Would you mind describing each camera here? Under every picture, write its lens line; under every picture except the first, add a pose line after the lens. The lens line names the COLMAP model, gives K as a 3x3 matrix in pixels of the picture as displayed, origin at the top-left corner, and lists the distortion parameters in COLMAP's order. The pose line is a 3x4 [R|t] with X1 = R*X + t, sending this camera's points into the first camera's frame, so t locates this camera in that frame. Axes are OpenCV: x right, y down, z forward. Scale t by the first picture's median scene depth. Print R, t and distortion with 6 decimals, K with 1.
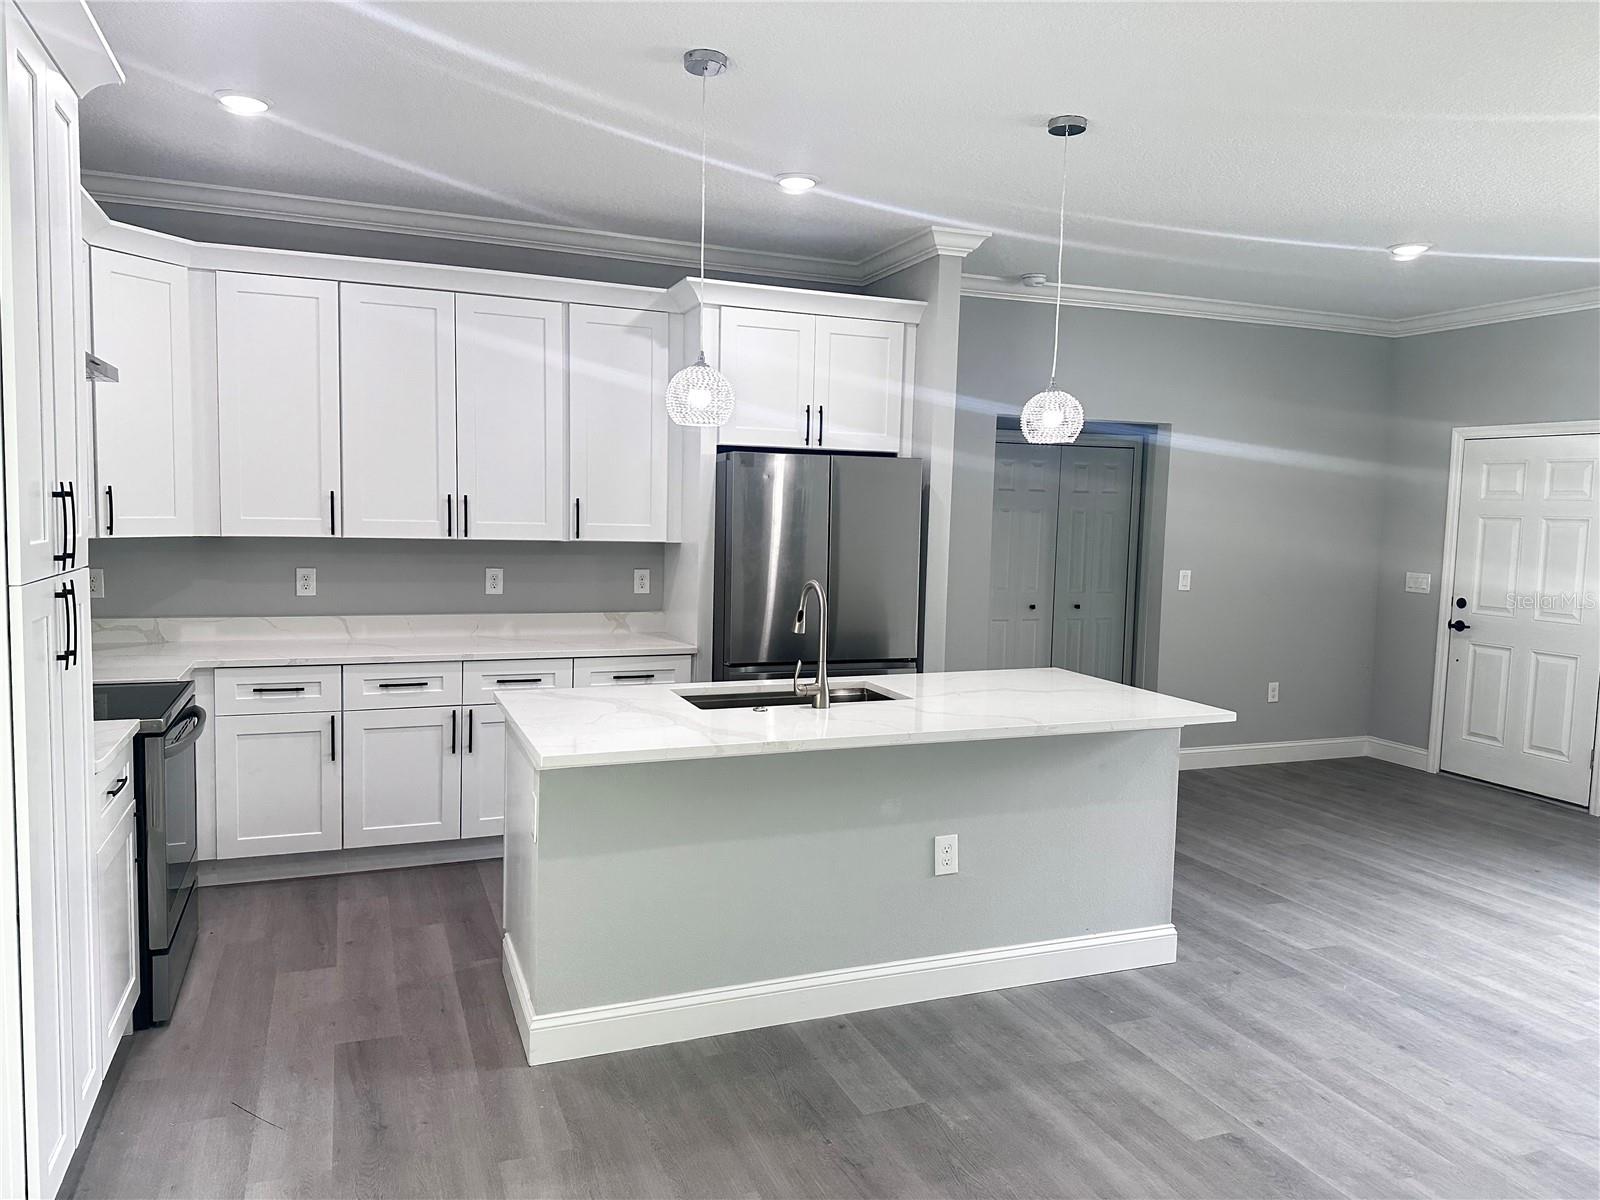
lens RADIAL K [[1119.7, 0, 798.8], [0, 1119.7, 591.4], [0, 0, 1]] dist [0.050662, -0.058395]
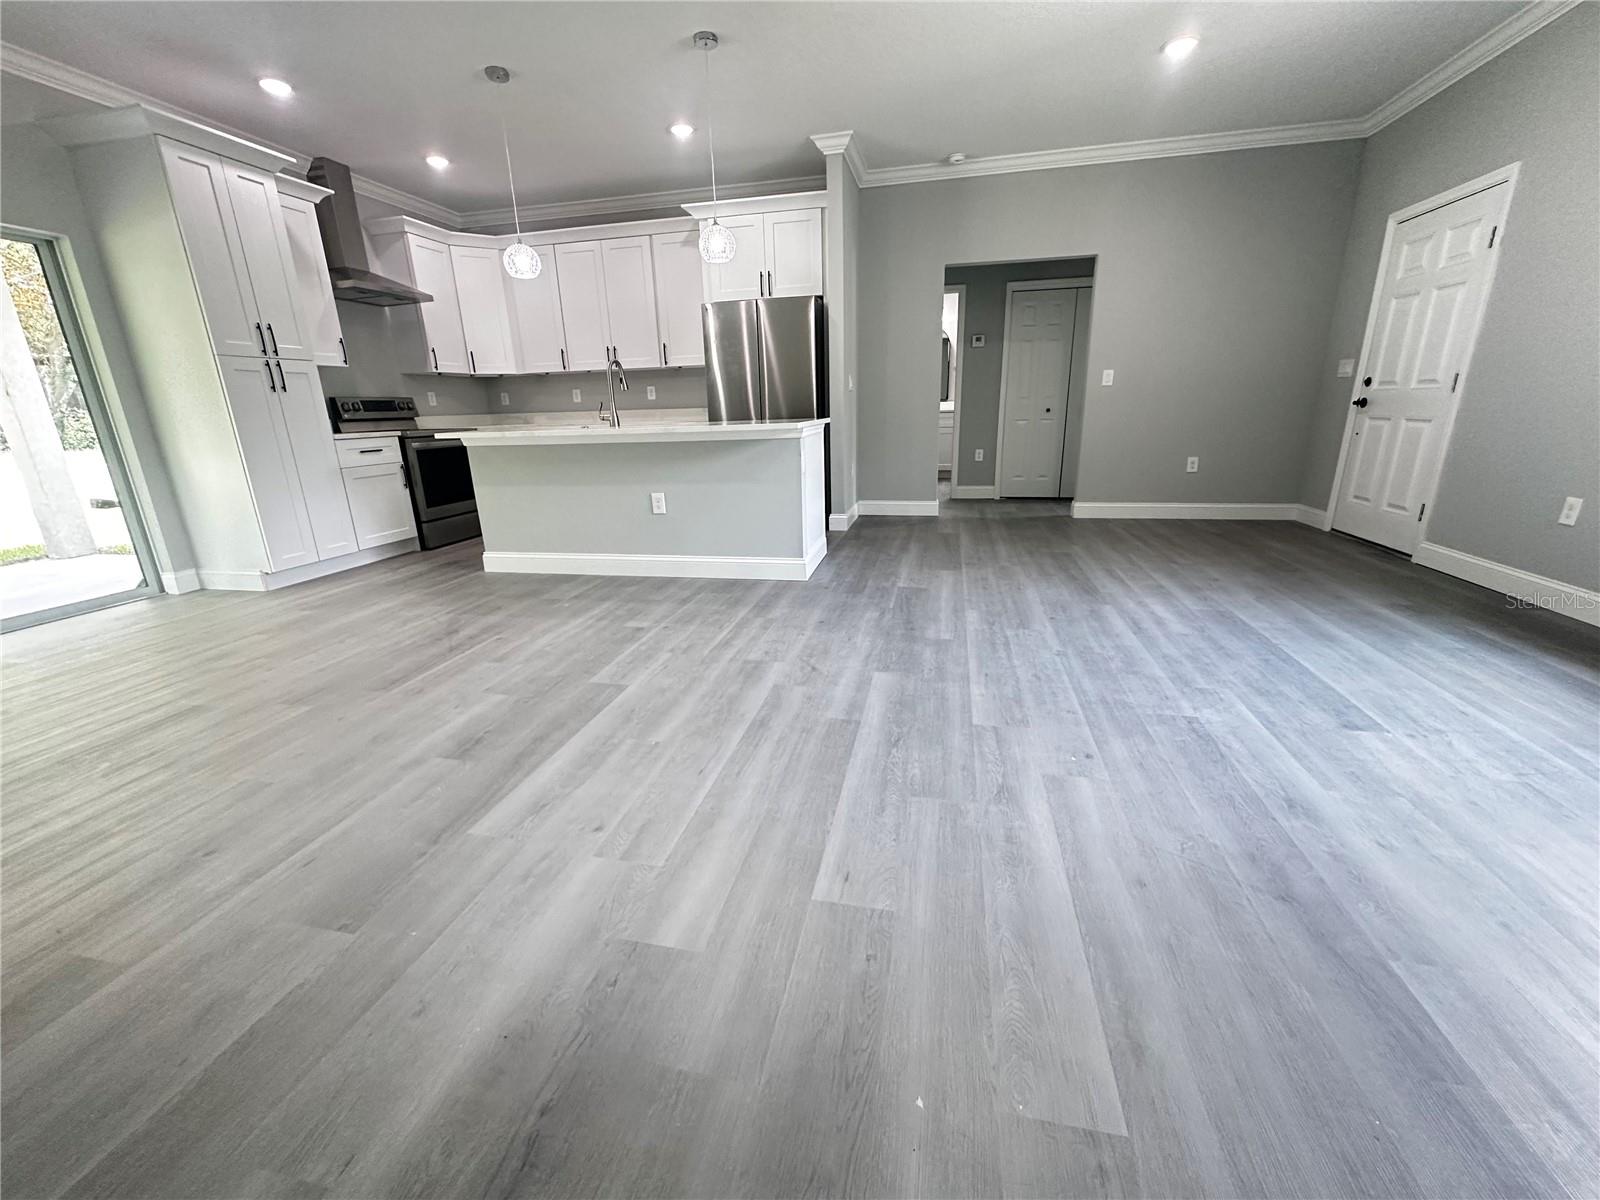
lens RADIAL K [[638.1, 0, 803.9], [0, 638.1, 598.7], [0, 0, 1]] dist [-0.006807, 0.000276]
pose [[0.824308, 0.117872, -0.553735, 0.829217], [0.004767, 0.976606, 0.214984, 0.140084], [0.566121, -0.179853, 0.804462, 0.204773]]
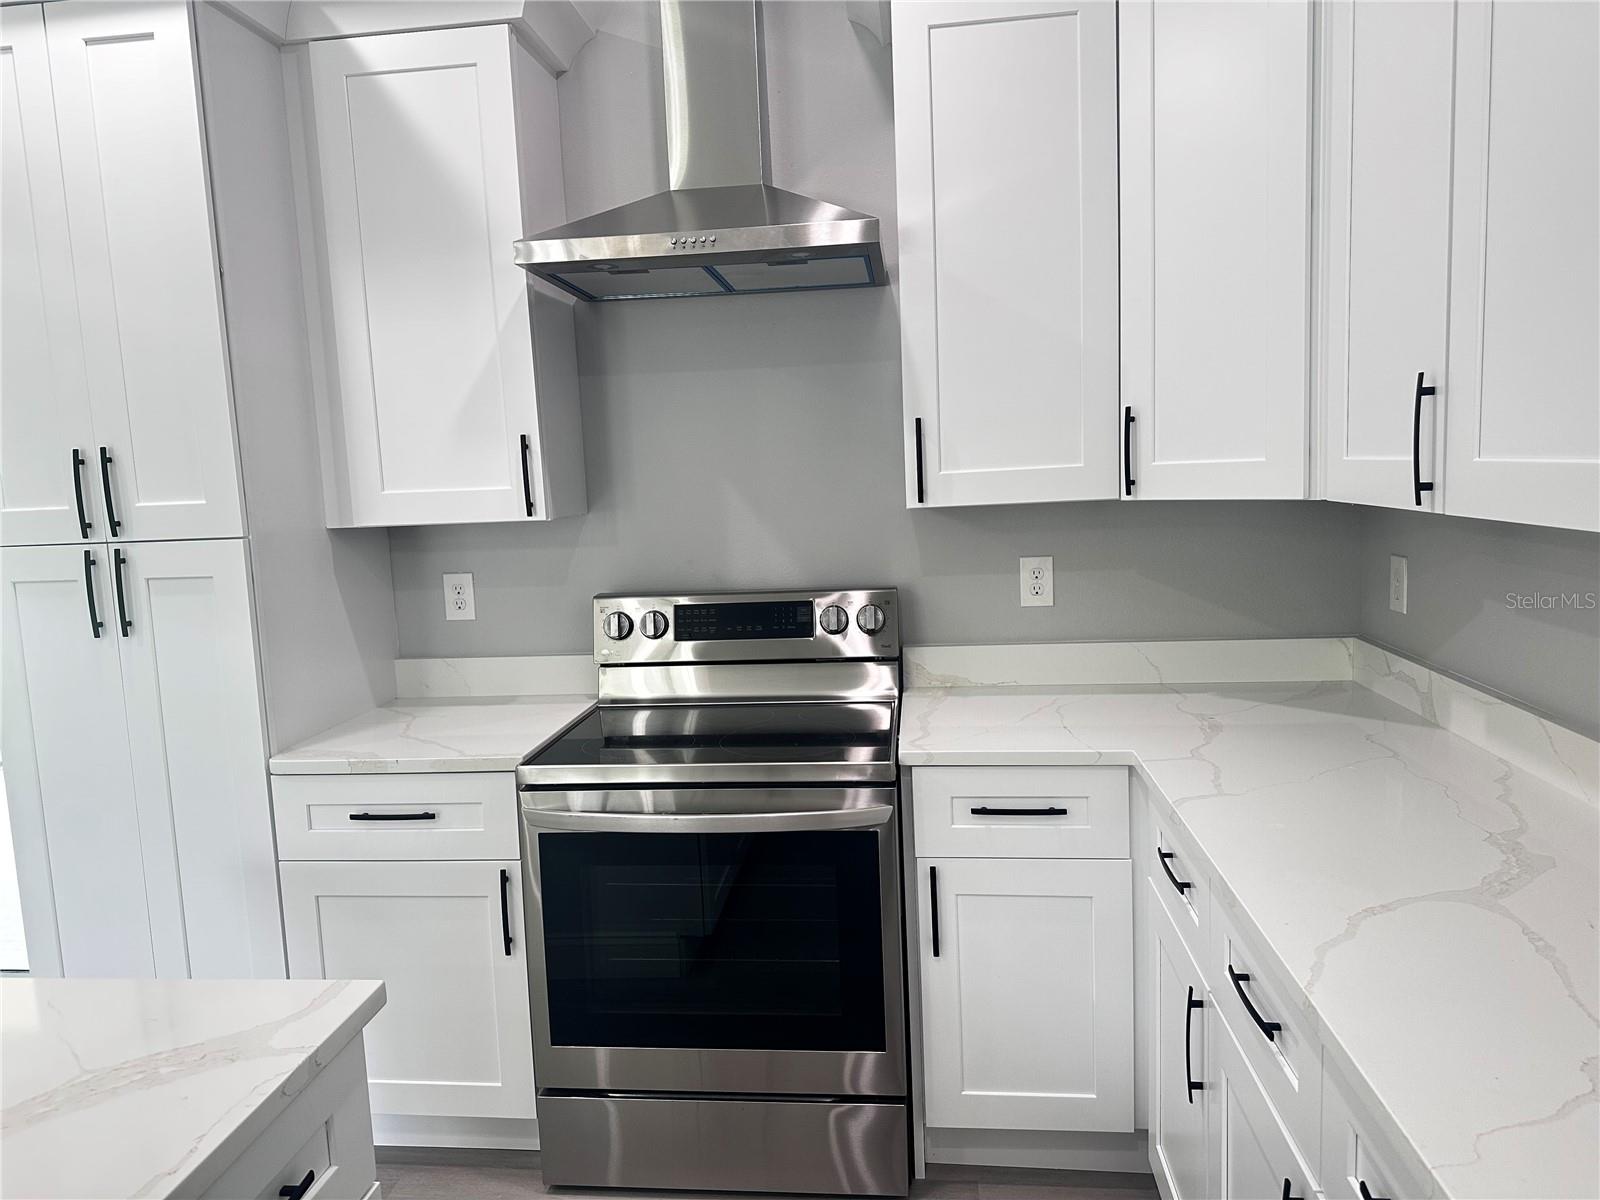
lens RADIAL K [[1119.7, 0, 790.3], [0, 1119.7, 596.7], [0, 0, 1]] dist [0.050662, -0.058395]
pose [[-0.481410, 0.100320, -0.870736, -0.040046], [-0.036738, 0.990246, 0.134401, -0.070127], [0.875725, 0.096691, -0.473028, 1.146595]]
